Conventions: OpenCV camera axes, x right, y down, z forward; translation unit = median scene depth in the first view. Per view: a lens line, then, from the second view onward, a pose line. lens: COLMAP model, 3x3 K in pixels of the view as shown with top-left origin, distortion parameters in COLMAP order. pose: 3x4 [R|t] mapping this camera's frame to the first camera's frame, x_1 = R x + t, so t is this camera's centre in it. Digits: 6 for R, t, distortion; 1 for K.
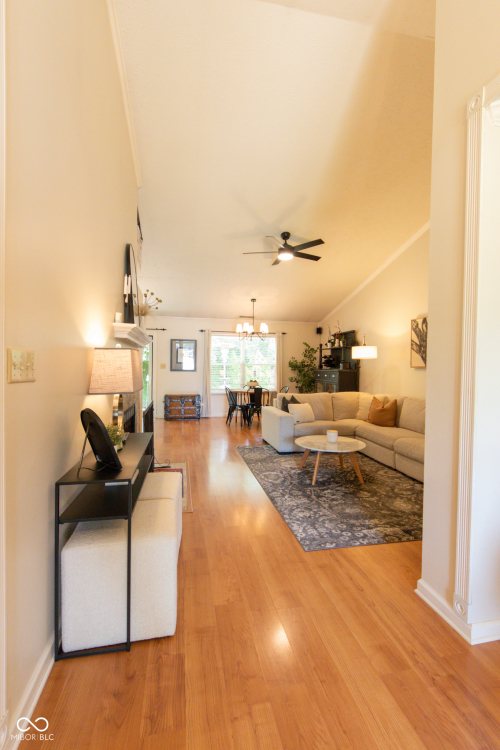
lens RADIAL K [[348.4, 0, 250.0], [0, 348.4, 373.9], [0, 0, 1]] dist [0.001621, 0.000509]
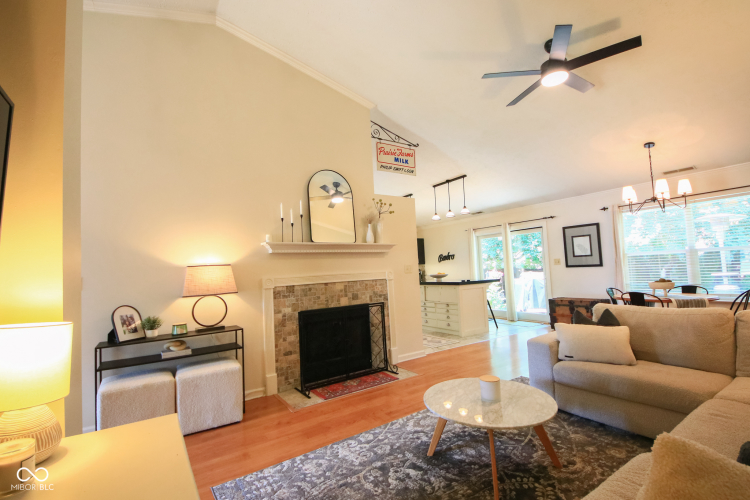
lens RADIAL K [[341.1, 0, 371.6], [0, 341.1, 251.8], [0, 0, 1]] dist [0.011431, 0.000129]
pose [[0.370910, -0.081537, -0.925082, 0.942885], [0.033265, 0.996665, -0.074509, -0.000614], [0.928073, -0.003137, 0.372385, 0.869042]]
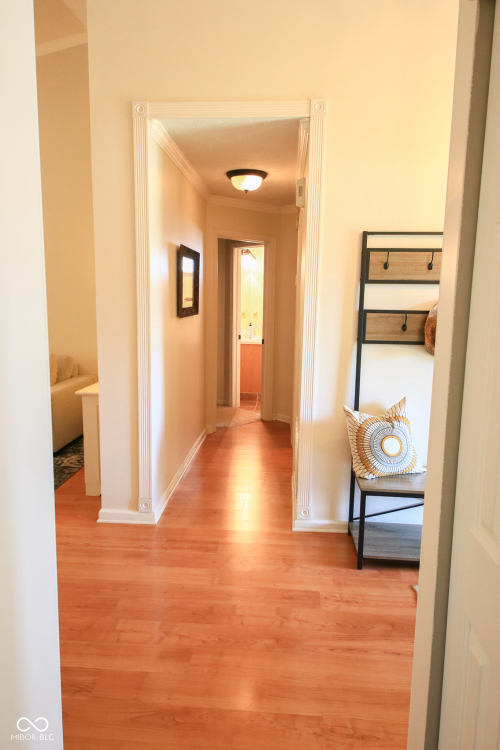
lens RADIAL K [[529.7, 0, 248.7], [0, 529.7, 375.1], [0, 0, 1]] dist [-0.000050, 0.000680]
pose [[0.260070, -0.149809, 0.953898, -0.513970], [0.008279, 0.988201, 0.152939, -0.059963], [-0.965554, -0.031877, 0.258242, 0.044754]]
